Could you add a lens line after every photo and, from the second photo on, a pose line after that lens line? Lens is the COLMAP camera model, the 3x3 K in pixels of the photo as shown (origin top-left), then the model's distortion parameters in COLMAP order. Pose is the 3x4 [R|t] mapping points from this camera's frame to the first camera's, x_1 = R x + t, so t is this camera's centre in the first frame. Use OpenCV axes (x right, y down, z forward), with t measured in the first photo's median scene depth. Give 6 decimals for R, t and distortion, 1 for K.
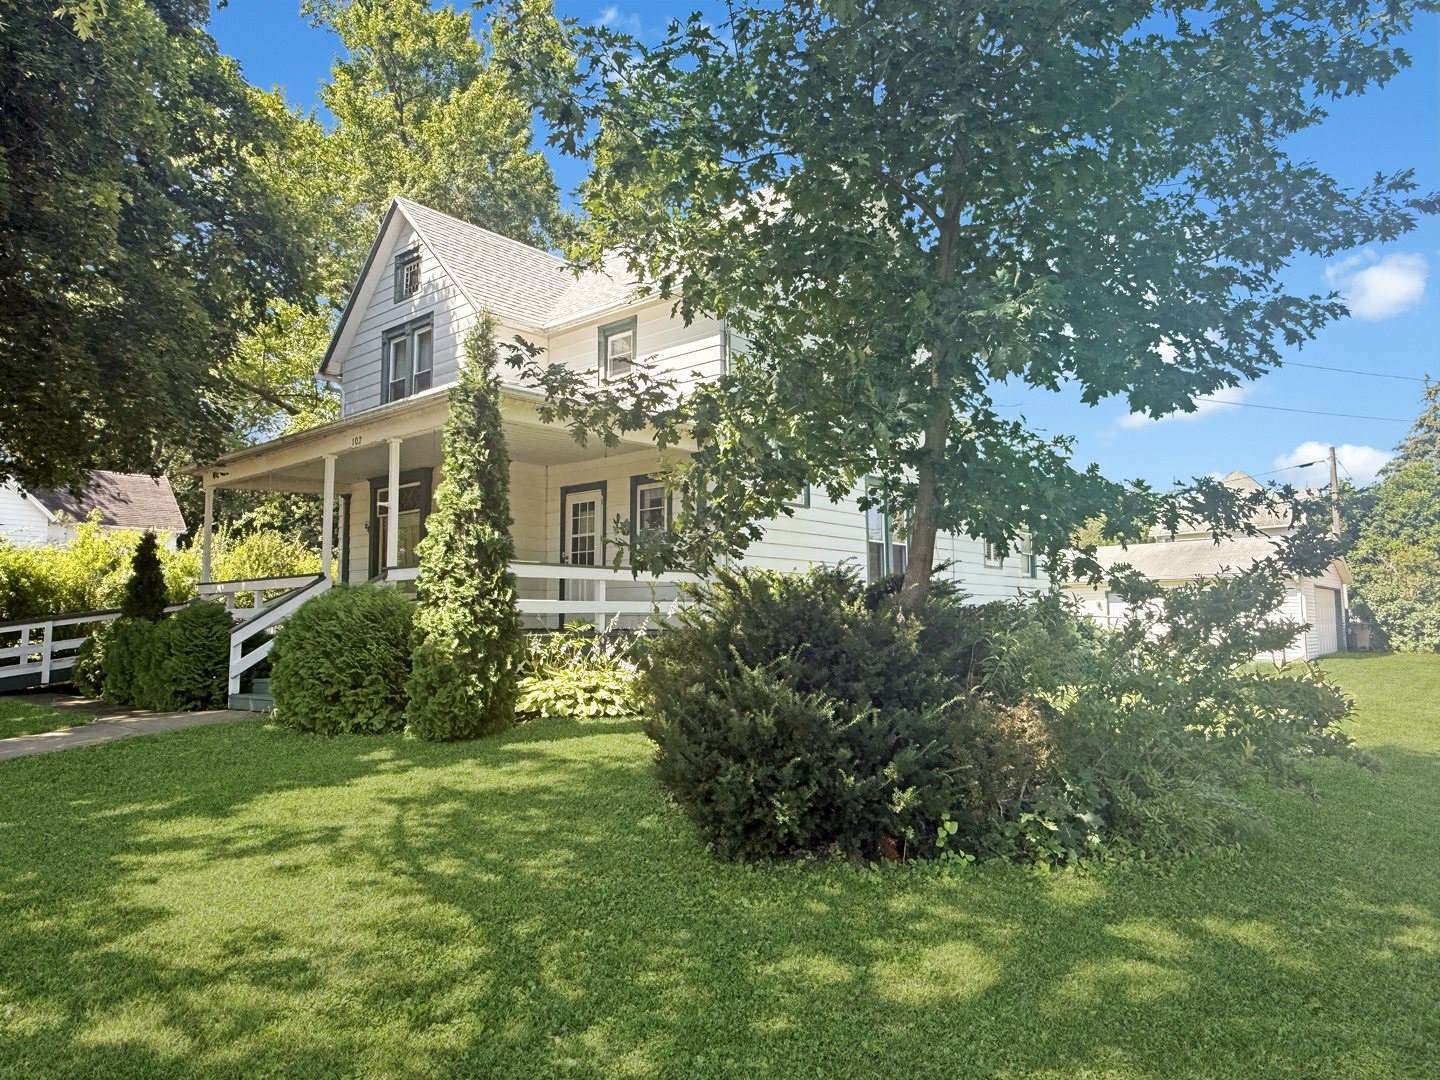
lens RADIAL K [[899.5, 0, 716.5], [0, 899.5, 543.6], [0, 0, 1]] dist [-0.004648, -0.003923]
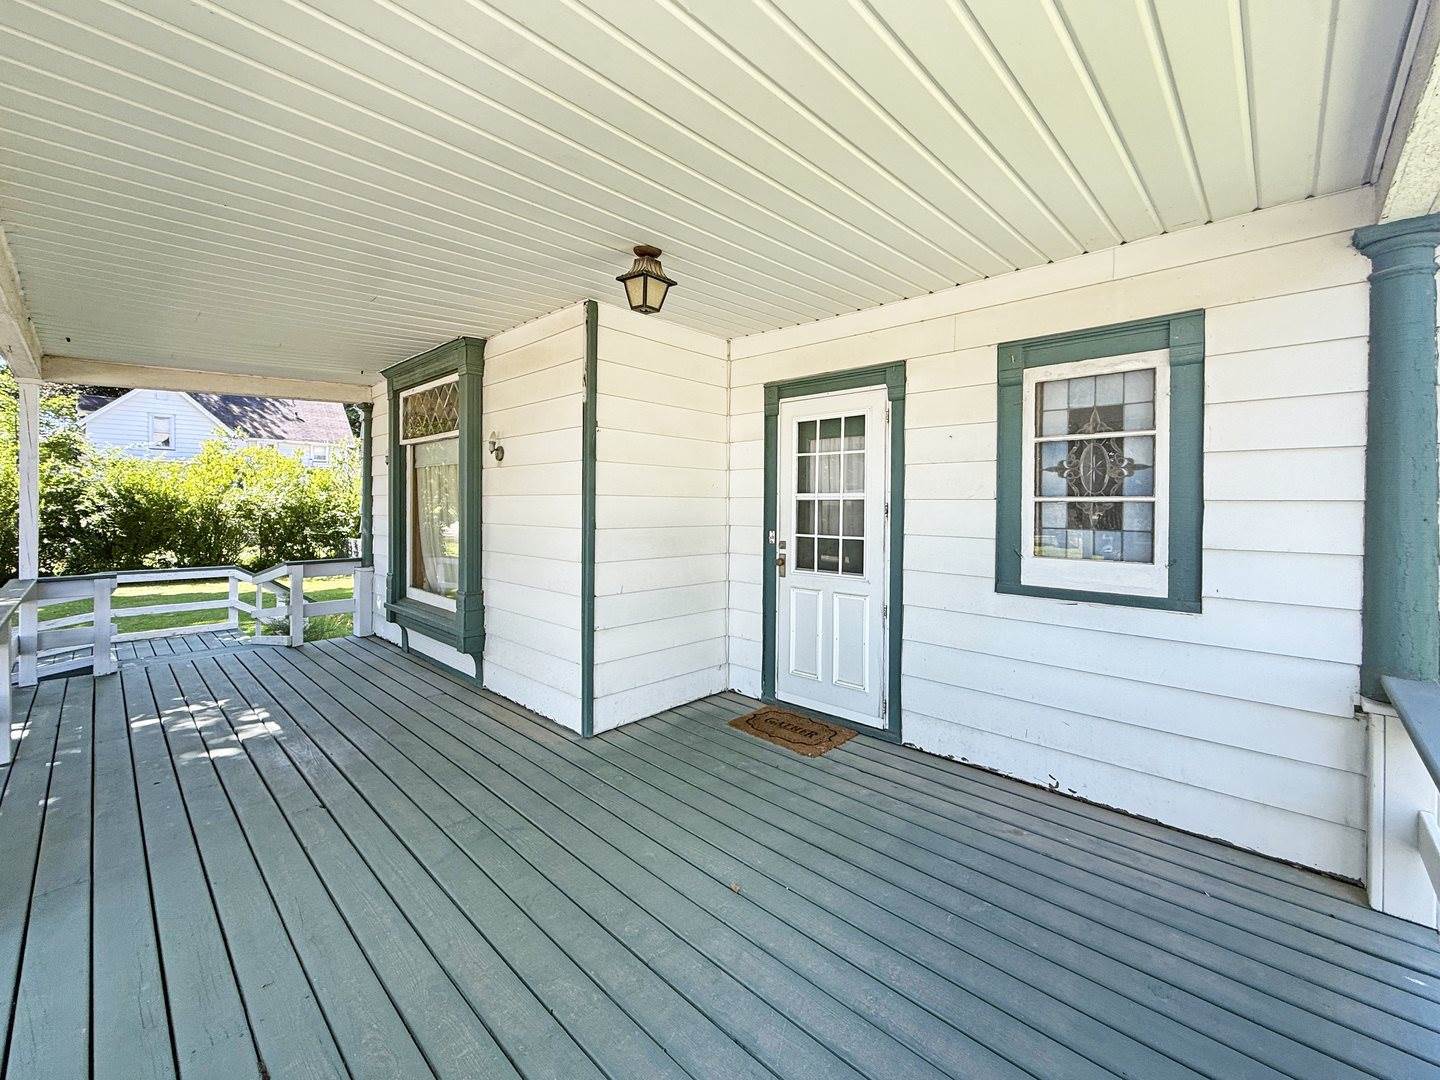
lens RADIAL K [[592.9, 0, 714.2], [0, 592.9, 505.7], [0, 0, 1]] dist [-0.002857, -0.000259]
pose [[0.998847, 0.012211, -0.046424, -0.192142], [-0.007985, 0.995896, 0.090153, -0.030125], [0.047334, -0.089679, 0.994845, 0.735674]]
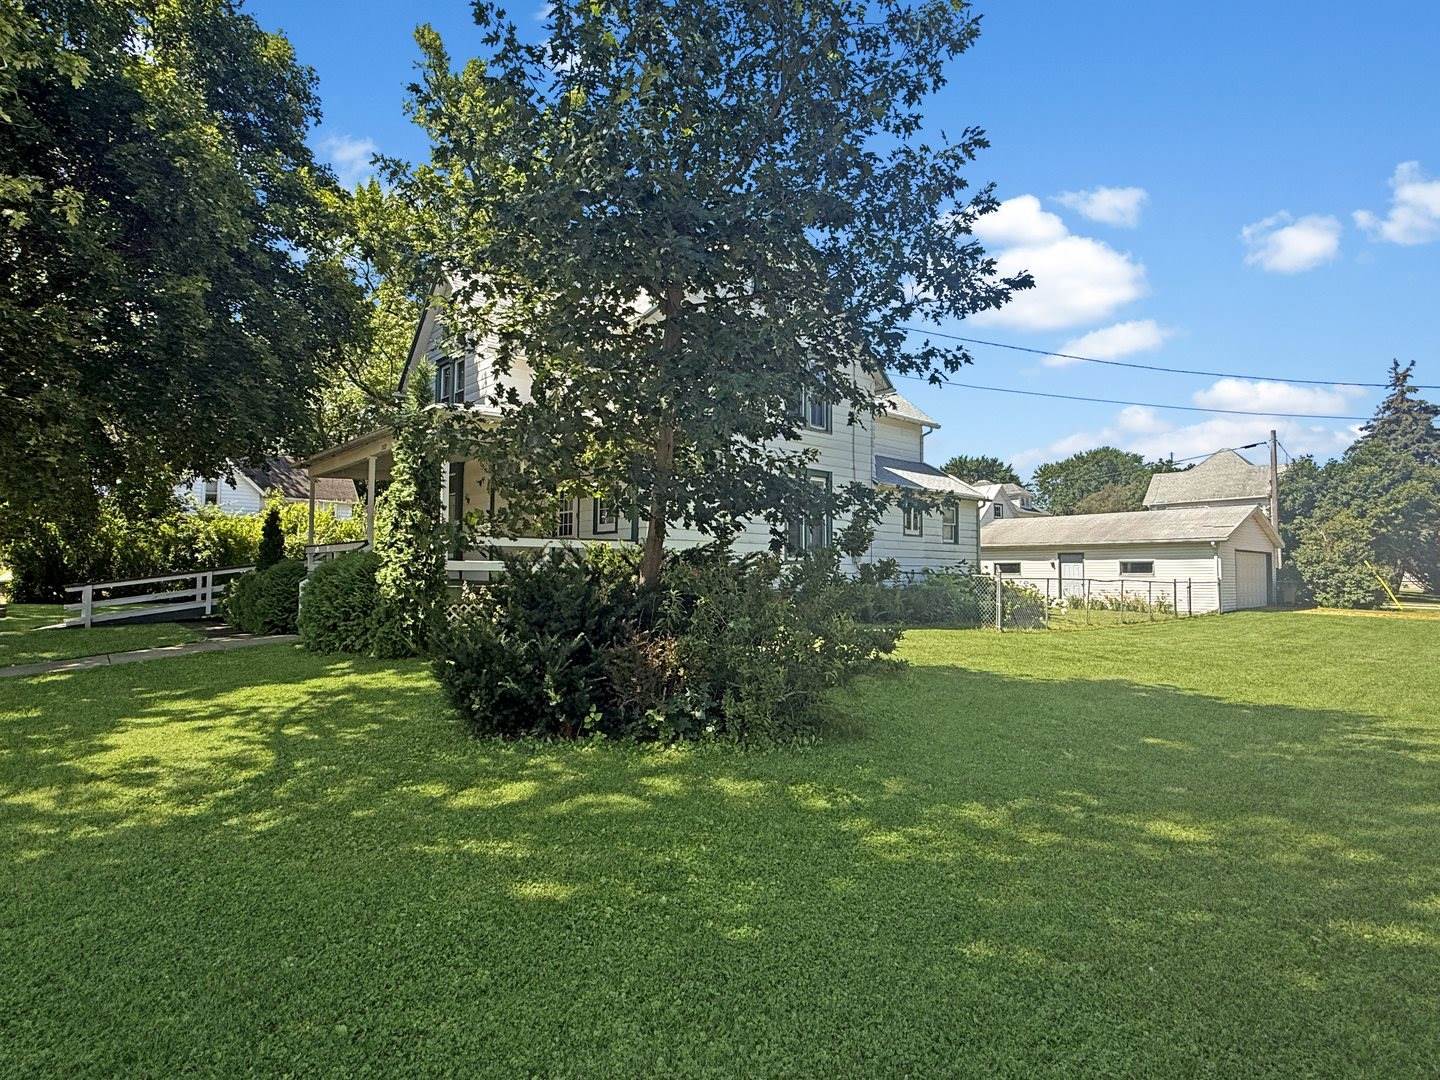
lens RADIAL K [[734.2, 0, 720.0], [0, 734.2, 540.0], [0, 0, 1]] dist [-0.004425, 0.000377]
pose [[0.993595, 0.004729, -0.112899, 0.211593], [0.000002, 0.999123, 0.041863, -0.014038], [0.112998, -0.041595, 0.992724, -0.075169]]
